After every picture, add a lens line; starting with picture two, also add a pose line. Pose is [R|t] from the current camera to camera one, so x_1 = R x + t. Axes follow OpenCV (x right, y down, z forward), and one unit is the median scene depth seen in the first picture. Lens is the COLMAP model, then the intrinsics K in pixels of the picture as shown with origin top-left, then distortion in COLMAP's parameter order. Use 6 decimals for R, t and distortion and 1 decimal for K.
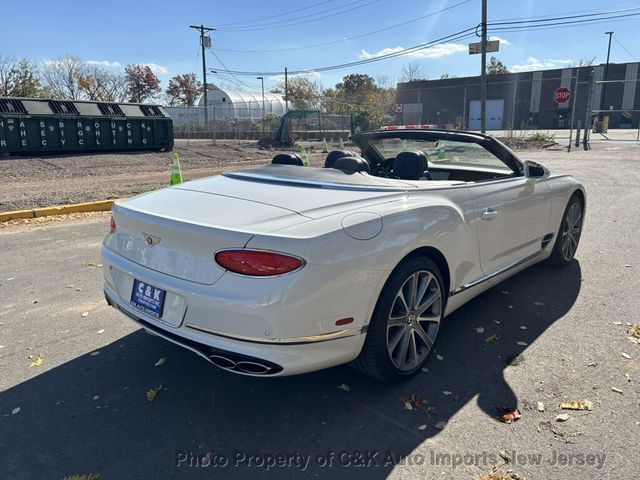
lens RADIAL K [[485.9, 0, 326.0], [0, 485.9, 237.1], [0, 0, 1]] dist [0.046350, -0.048185]
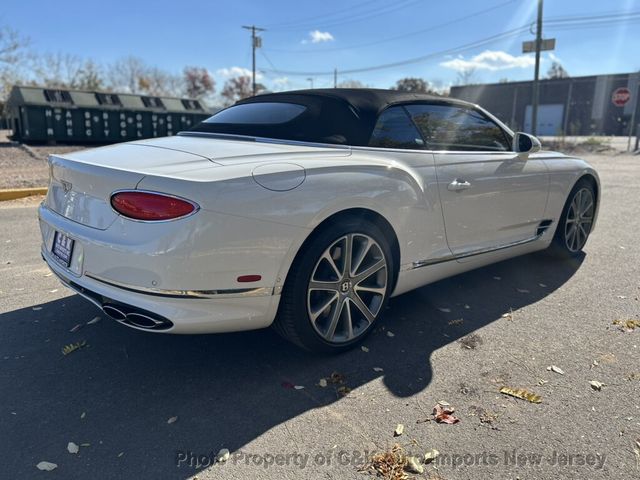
lens RADIAL K [[485.9, 0, 323.6], [0, 485.9, 243.9], [0, 0, 1]] dist [0.046350, -0.048185]
pose [[0.993671, 0.044358, -0.103197, 0.122909], [-0.043907, 0.999014, 0.006648, 0.045224], [0.103391, -0.002075, 0.994639, 0.049082]]
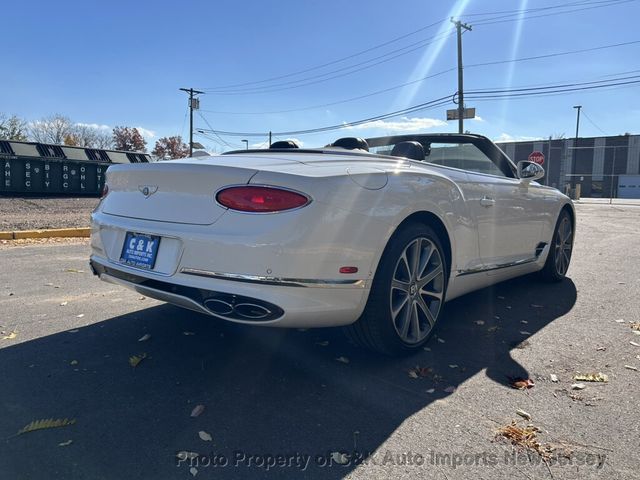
lens RADIAL K [[485.9, 0, 317.4], [0, 485.9, 235.9], [0, 0, 1]] dist [0.046350, -0.048185]
pose [[0.999355, 0.026002, 0.024775, -0.022274], [-0.022416, 0.990533, -0.135433, 0.108482], [-0.028062, 0.134790, 0.990477, 0.024241]]
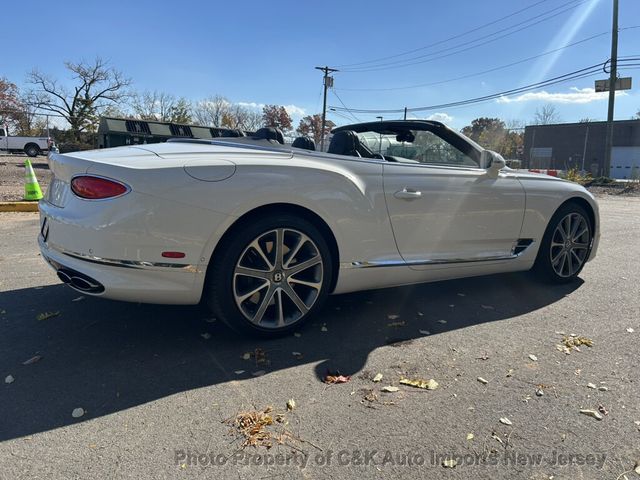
lens RADIAL K [[485.9, 0, 317.7], [0, 485.9, 236.7], [0, 0, 1]] dist [0.046350, -0.048185]
pose [[0.962124, 0.085543, -0.258843, 0.276097], [-0.106612, 0.991941, -0.068459, 0.079422], [0.250901, 0.093462, 0.963490, 0.030425]]
